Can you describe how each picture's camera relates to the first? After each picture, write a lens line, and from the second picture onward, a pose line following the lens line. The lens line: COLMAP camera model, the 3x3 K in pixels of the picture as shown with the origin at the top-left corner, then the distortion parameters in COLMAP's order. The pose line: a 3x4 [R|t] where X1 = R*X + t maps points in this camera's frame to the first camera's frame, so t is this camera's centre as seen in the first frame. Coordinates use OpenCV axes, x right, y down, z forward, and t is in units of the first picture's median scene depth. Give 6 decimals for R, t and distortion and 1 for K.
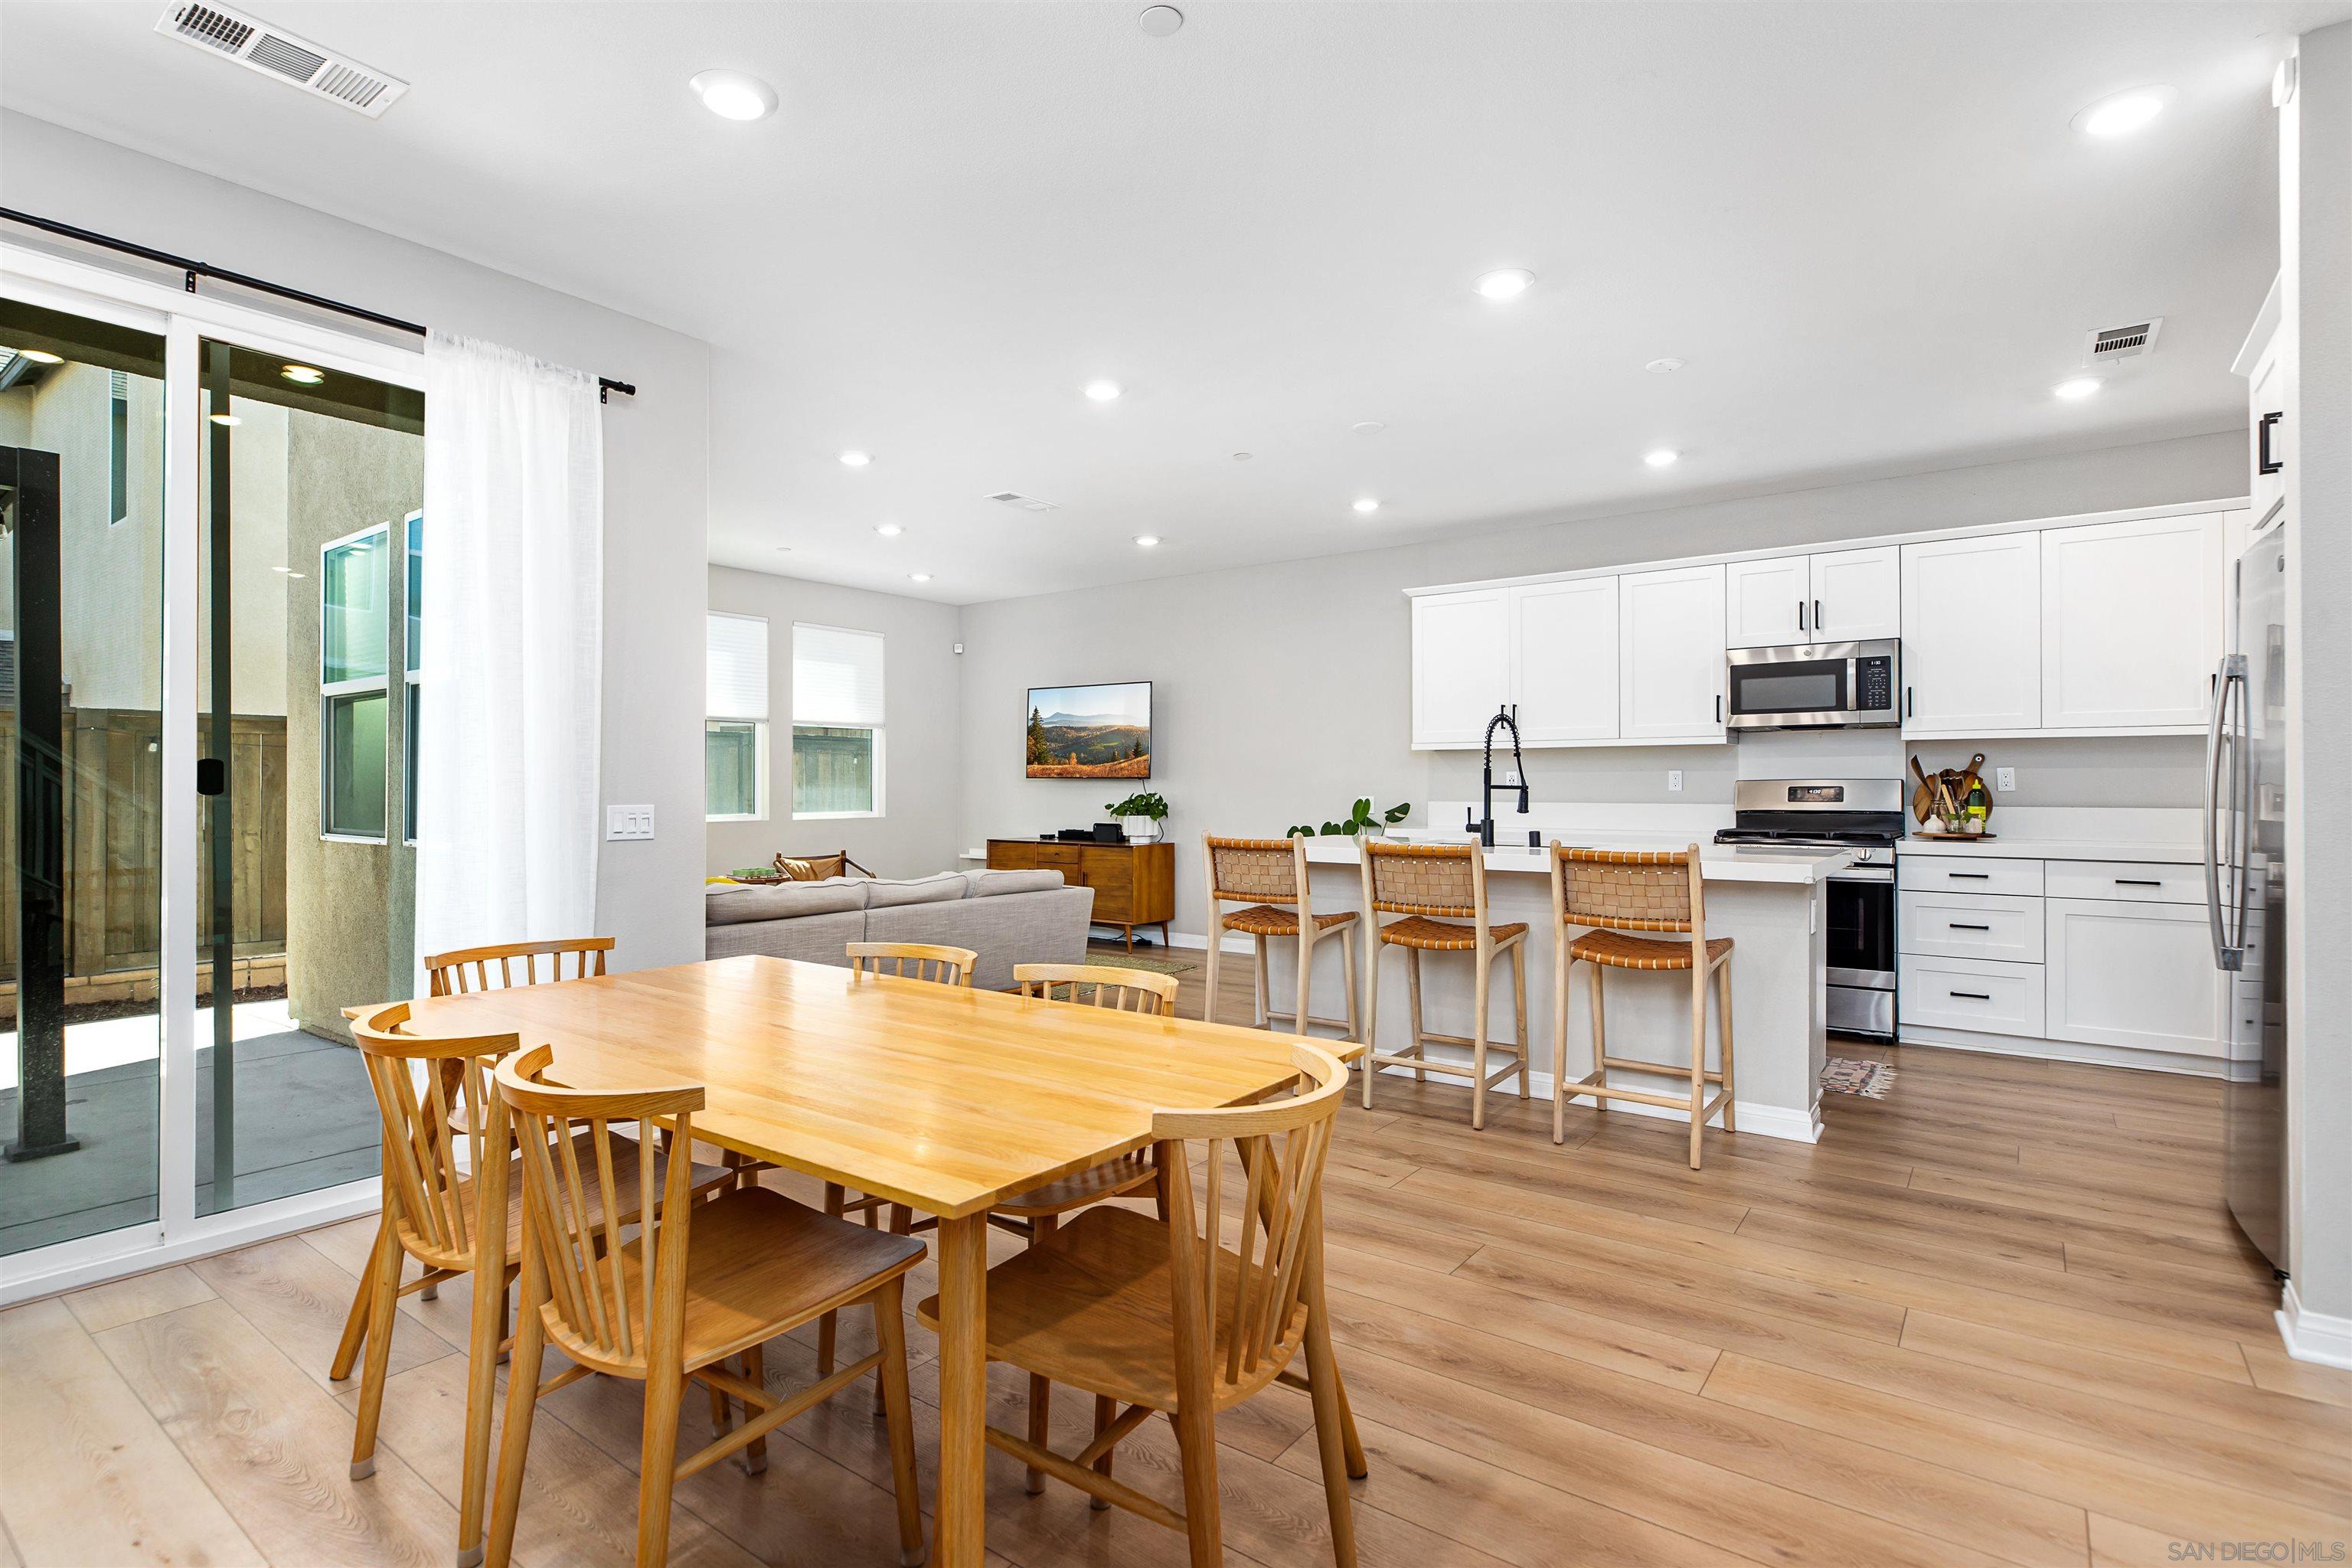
lens RADIAL K [[1164.3, 0, 1175.2], [0, 1164.3, 781.9], [0, 0, 1]] dist [0.001416, 0.001561]
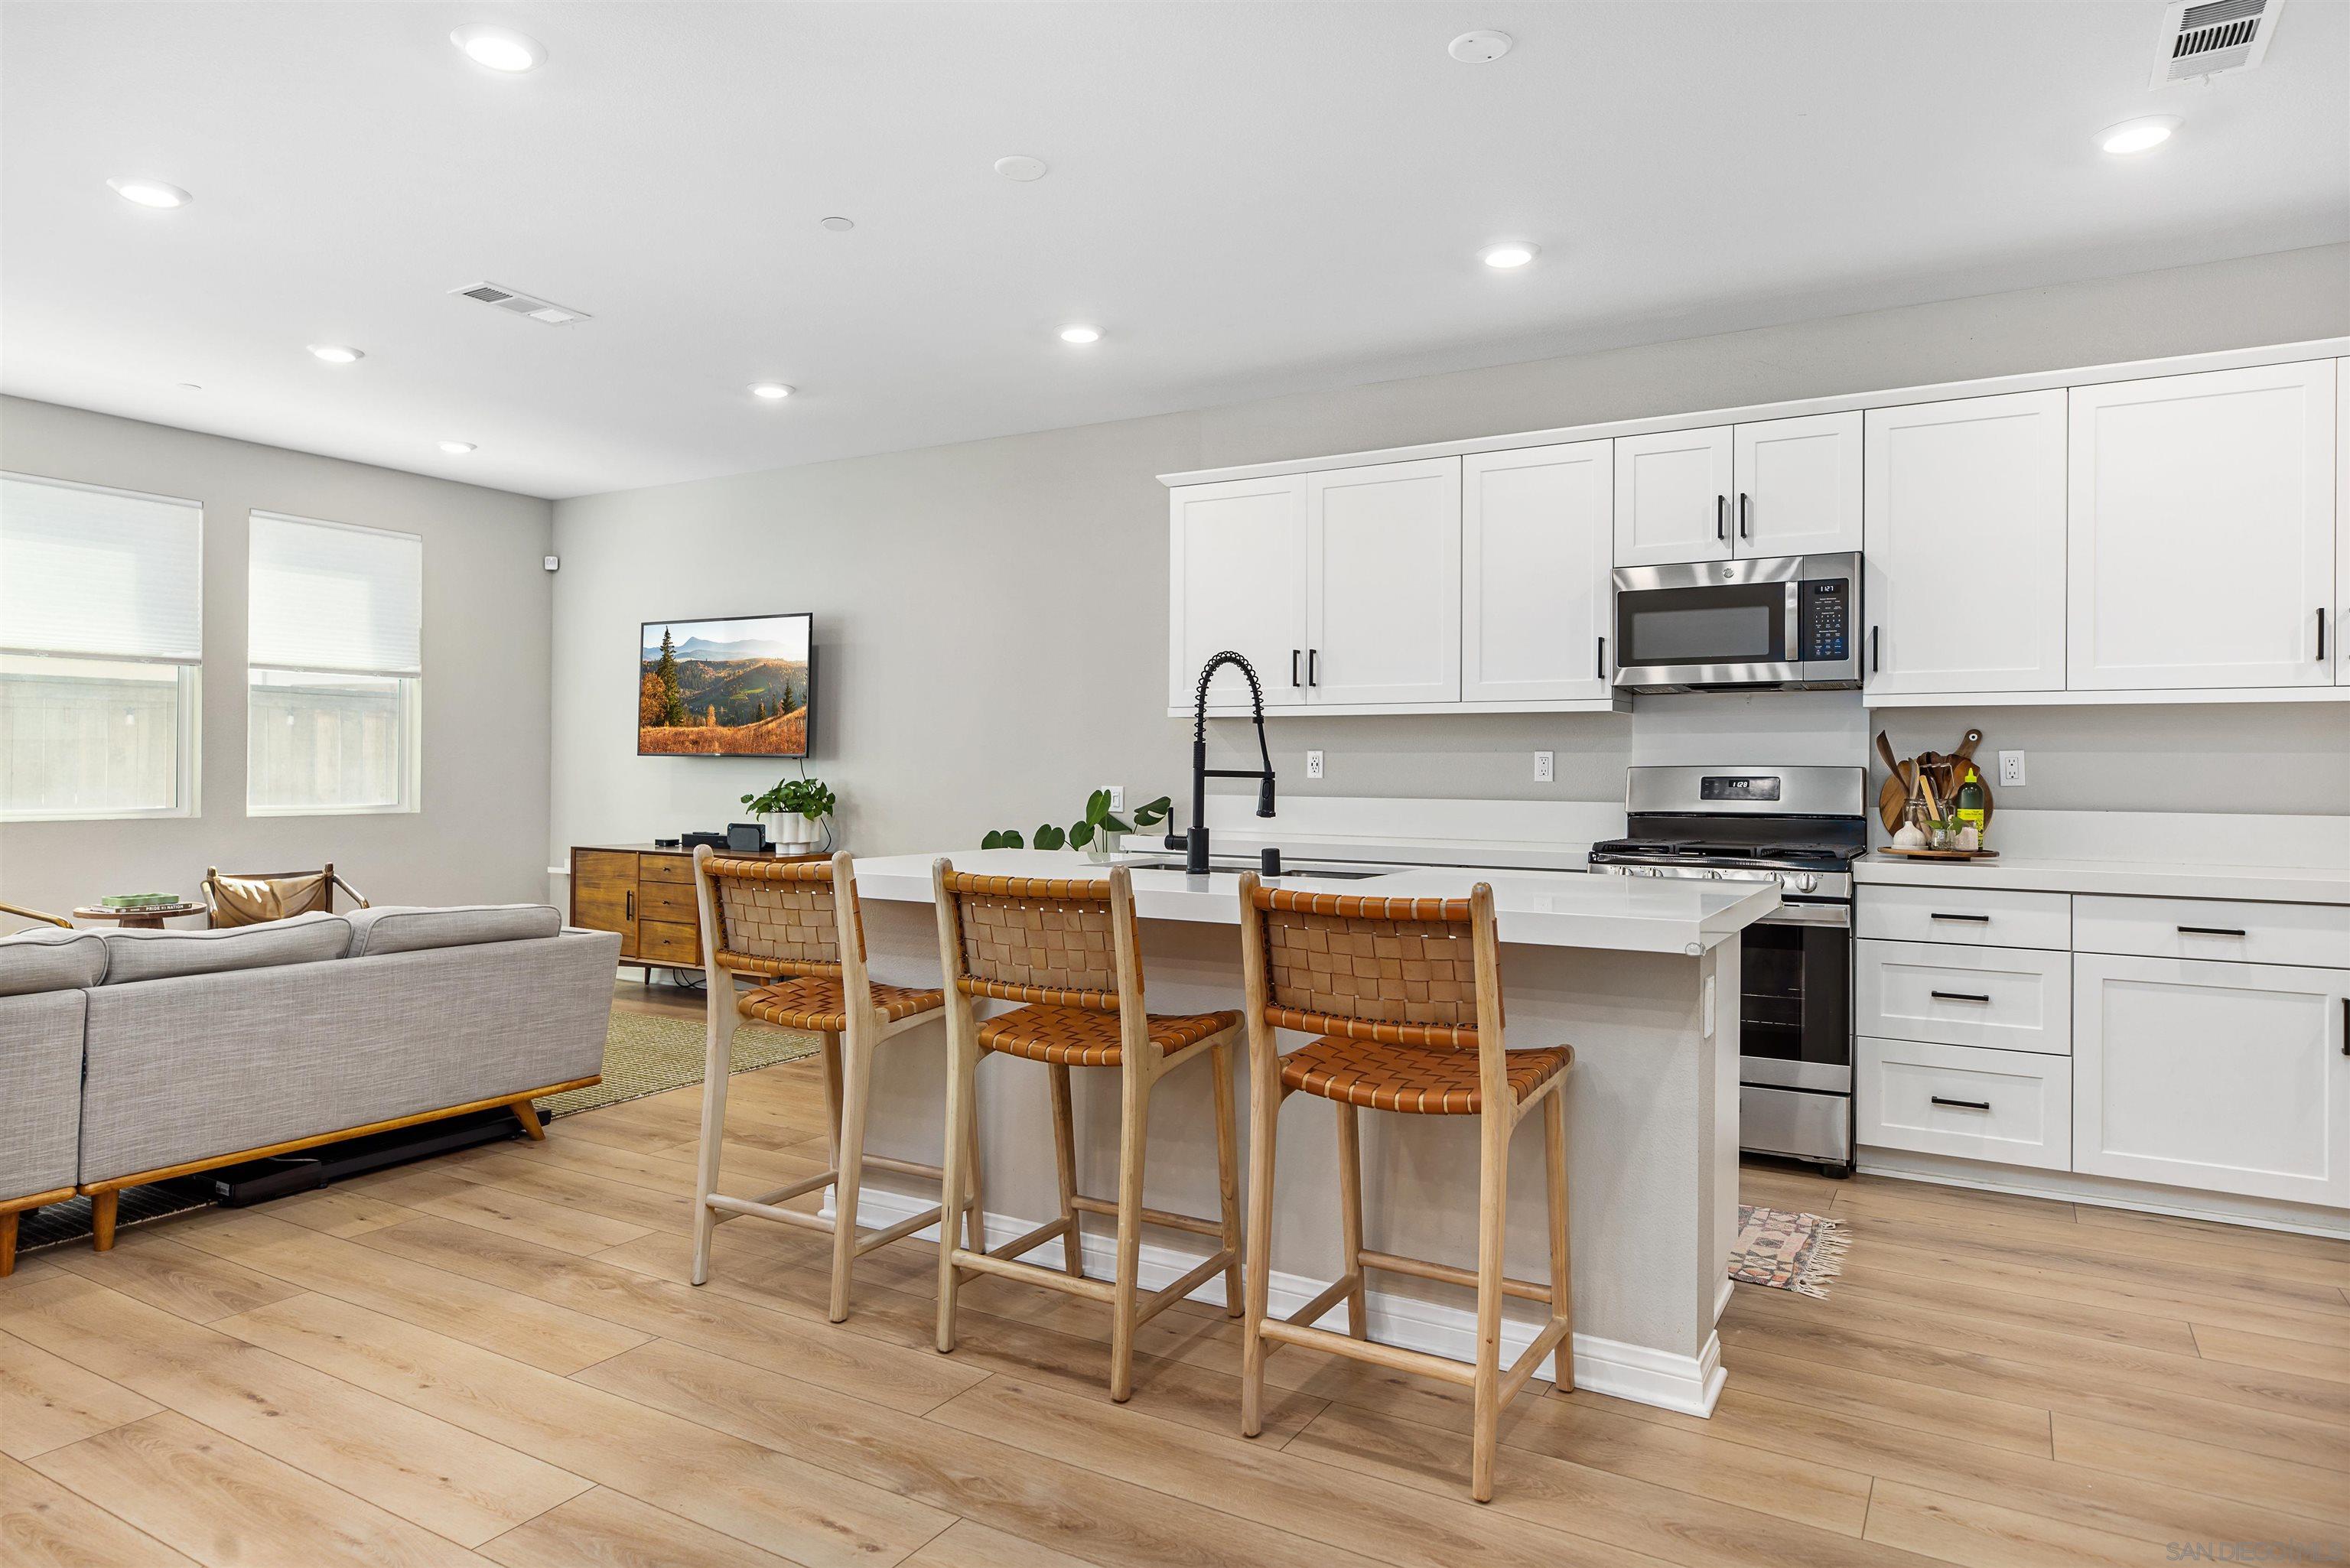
lens RADIAL K [[1433.0, 0, 1166.8], [0, 1433.0, 762.7], [0, 0, 1]] dist [0.013158, -0.001231]
pose [[0.994731, 0.008733, 0.102146, 0.151293], [-0.008513, 0.999960, -0.002595, 0.000838], [-0.102164, 0.001712, 0.994766, 0.235760]]
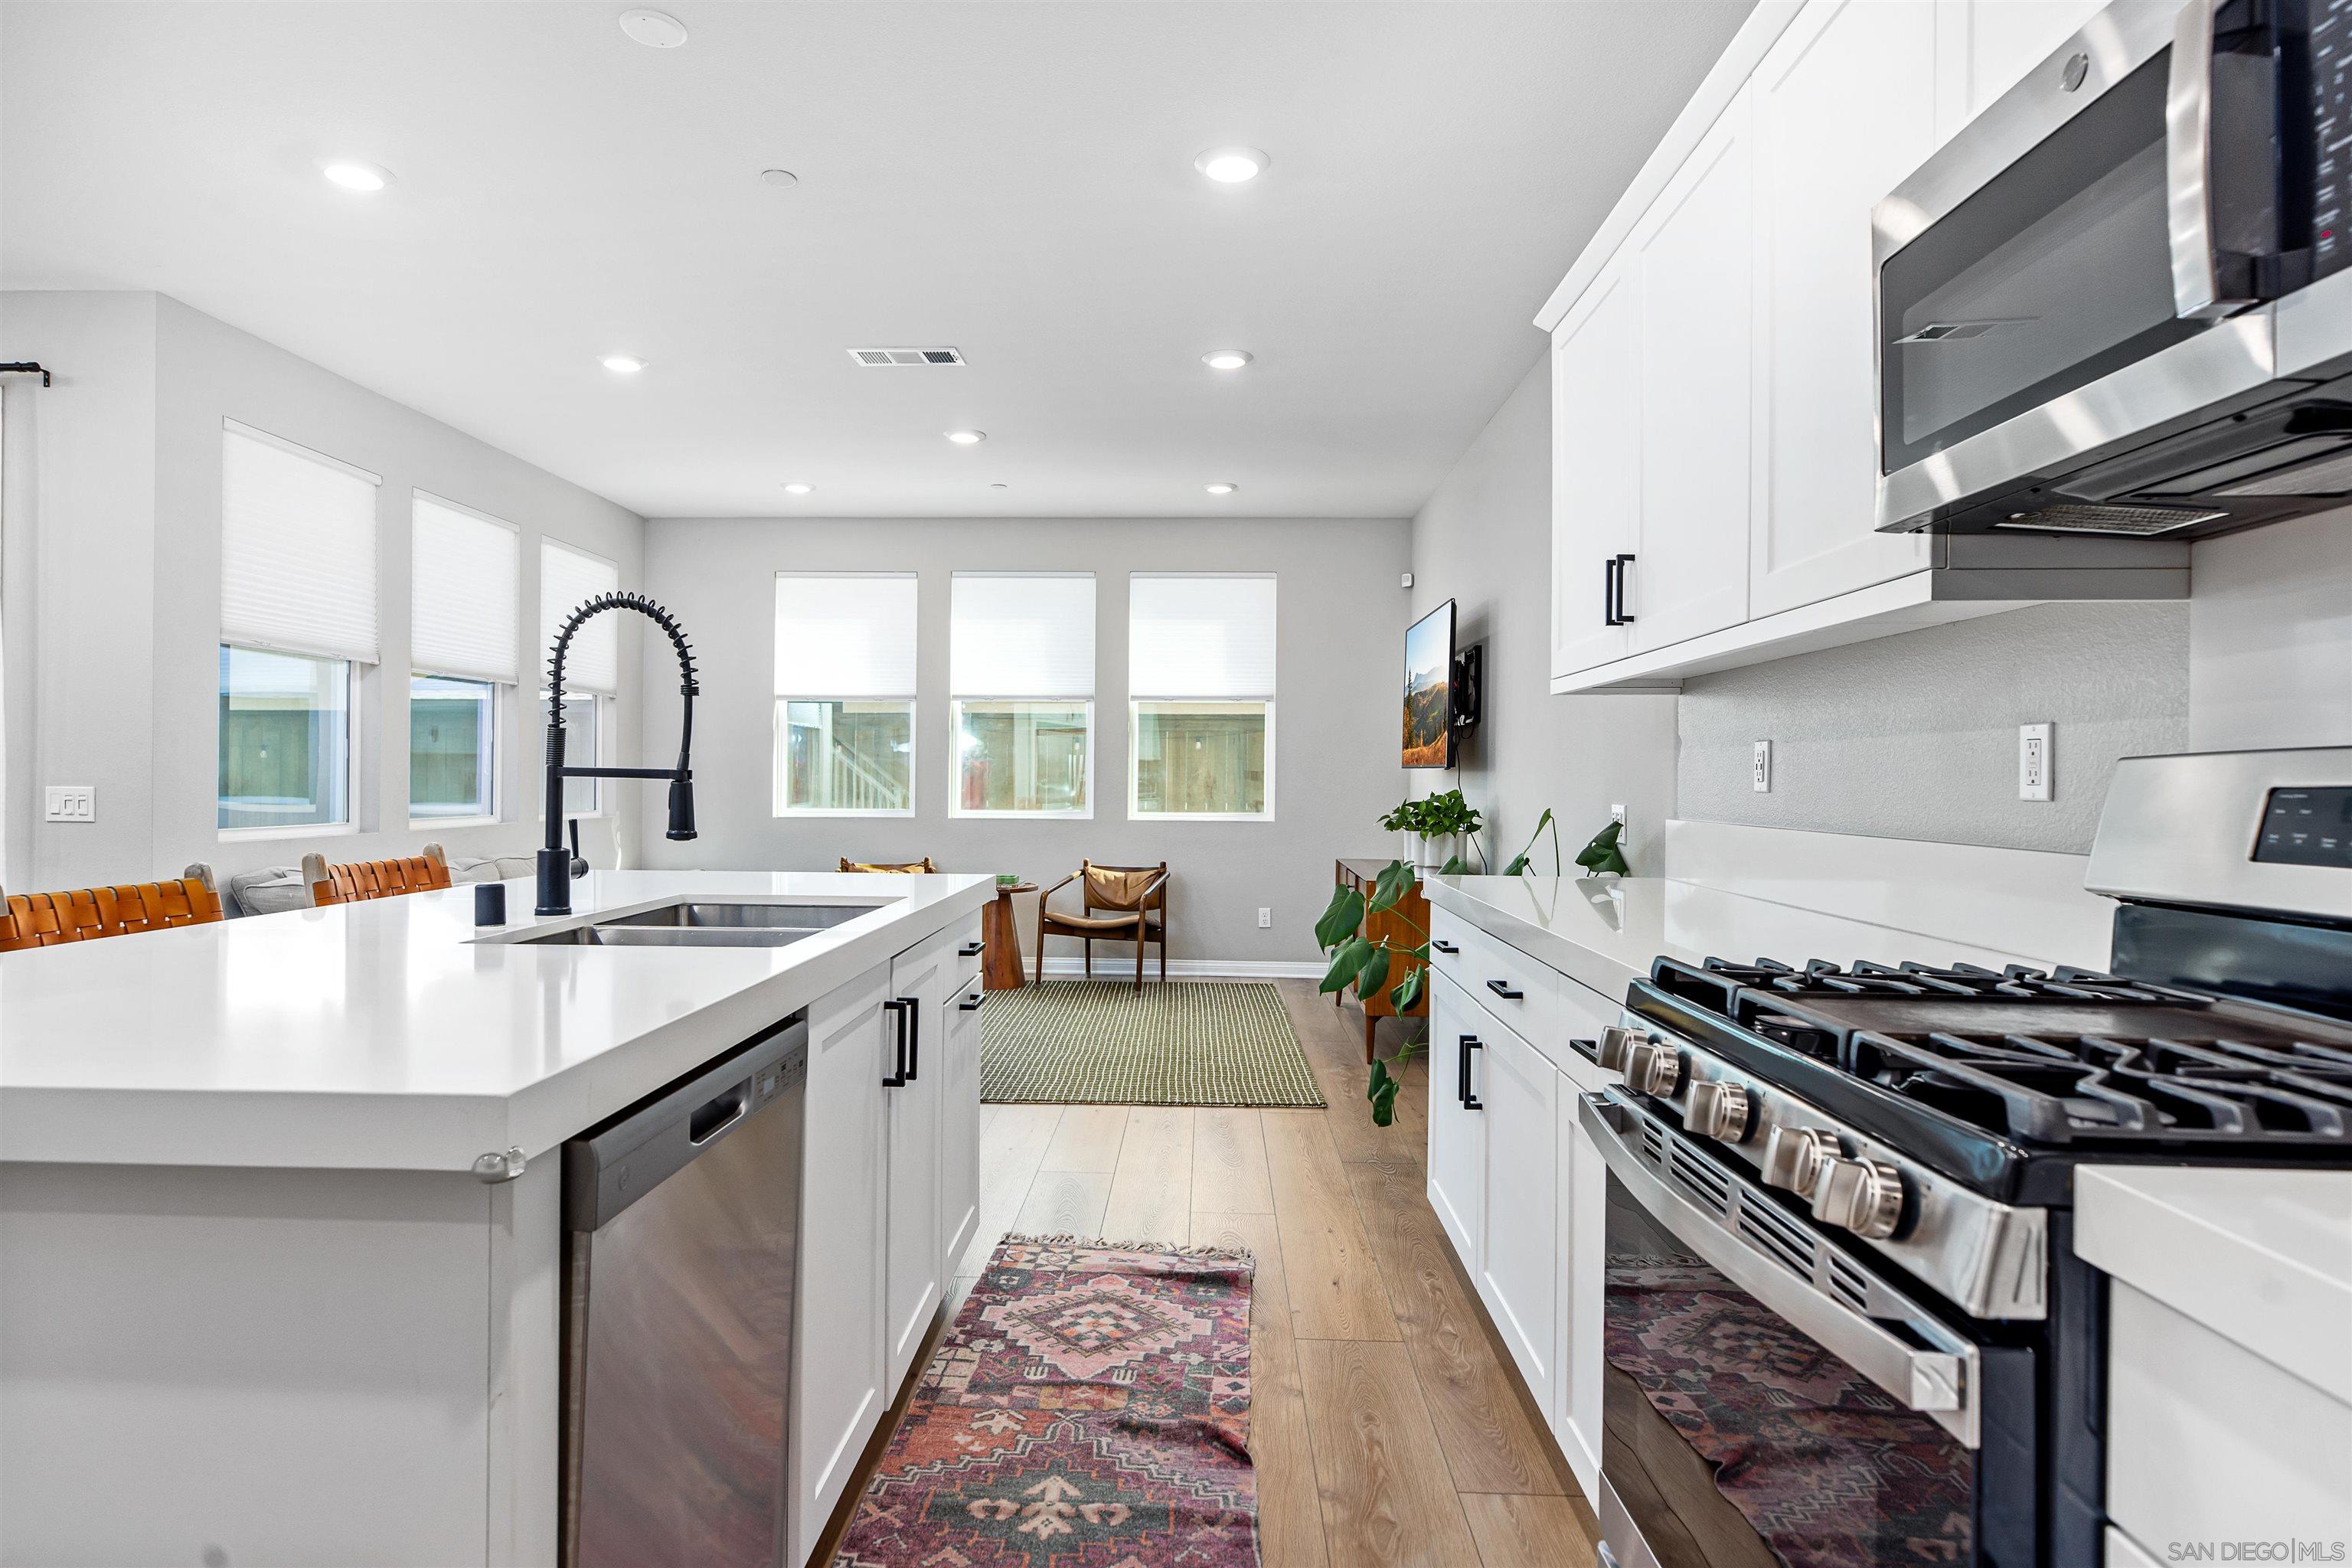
lens RADIAL K [[1294.6, 0, 1167.0], [0, 1294.6, 792.6], [0, 0, 1]] dist [-0.060998, 0.000311]
pose [[0.574006, 0.013515, -0.818739, 0.644942], [-0.006533, 0.999908, 0.011925, 0.004210], [0.818825, -0.001496, 0.574042, 0.784355]]
